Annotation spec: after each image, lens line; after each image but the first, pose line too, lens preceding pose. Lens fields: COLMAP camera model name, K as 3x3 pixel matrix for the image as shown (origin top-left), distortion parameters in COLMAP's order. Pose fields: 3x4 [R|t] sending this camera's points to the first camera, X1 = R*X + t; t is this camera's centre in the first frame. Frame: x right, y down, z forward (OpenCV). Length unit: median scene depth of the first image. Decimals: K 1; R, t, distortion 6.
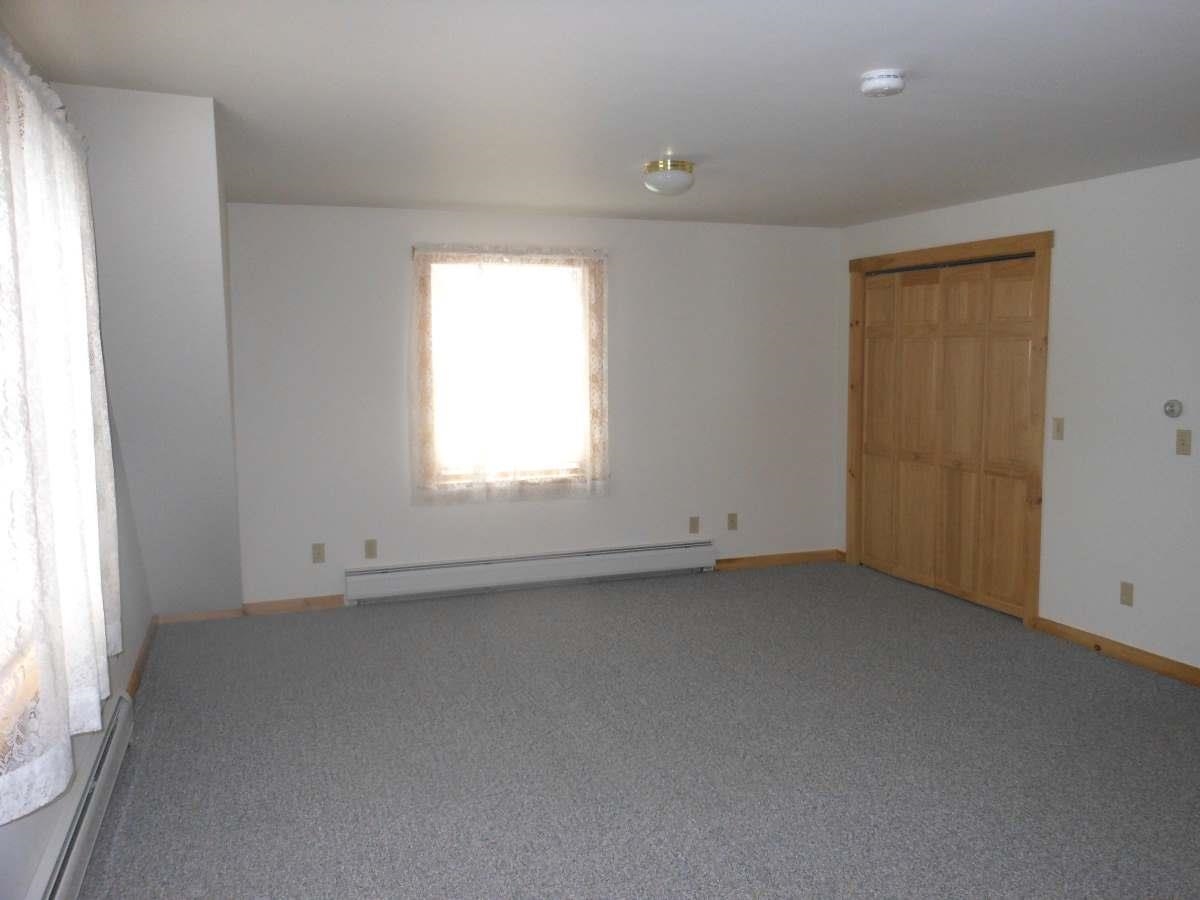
lens RADIAL K [[971.8, 0, 595.6], [0, 971.8, 446.1], [0, 0, 1]] dist [-0.014191, 0.000176]
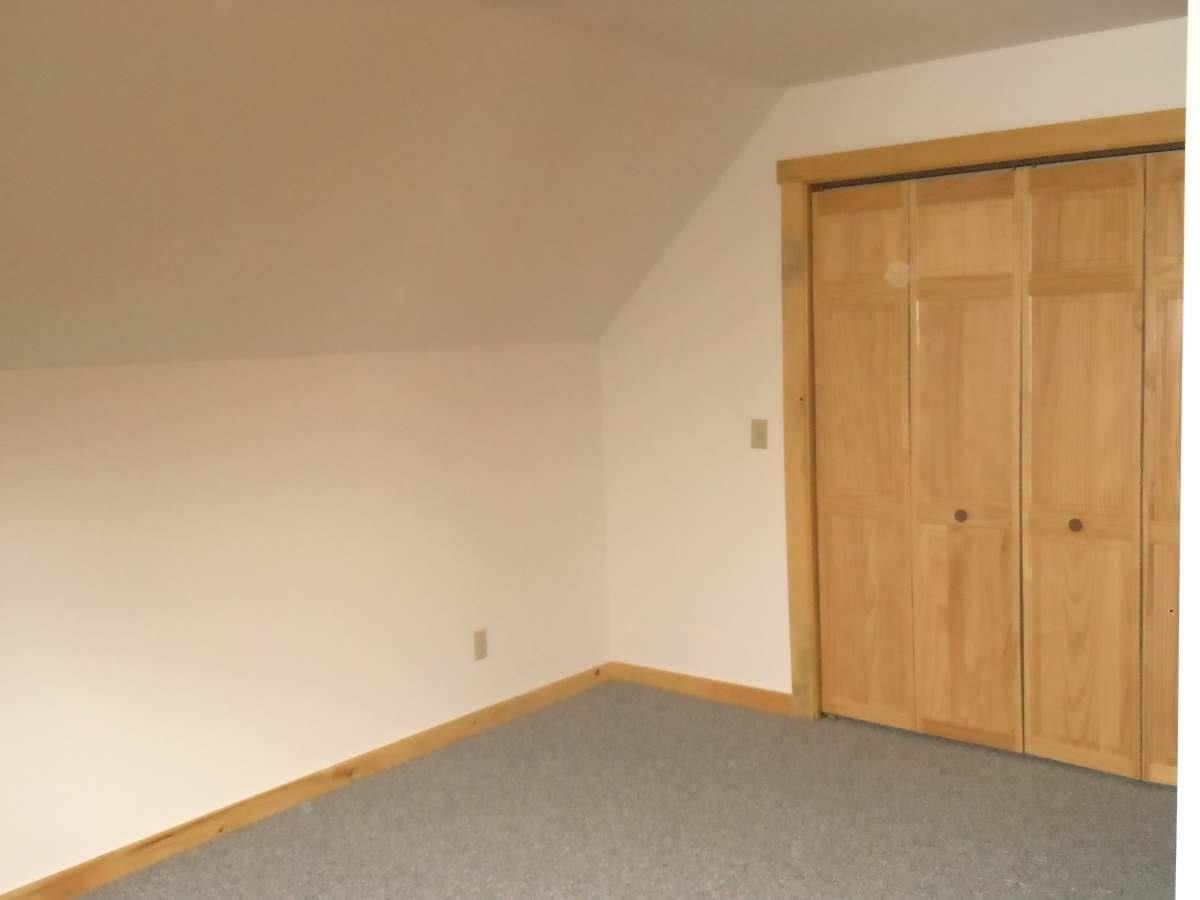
lens RADIAL K [[1164.9, 0, 599.8], [0, 1164.9, 447.5], [0, 0, 1]] dist [0.105418, 0.000000]
pose [[0.814596, -0.081754, 0.574238, -0.177262], [0.086647, 0.996060, 0.018894, -0.047120], [-0.573520, 0.034365, 0.818470, 0.460846]]
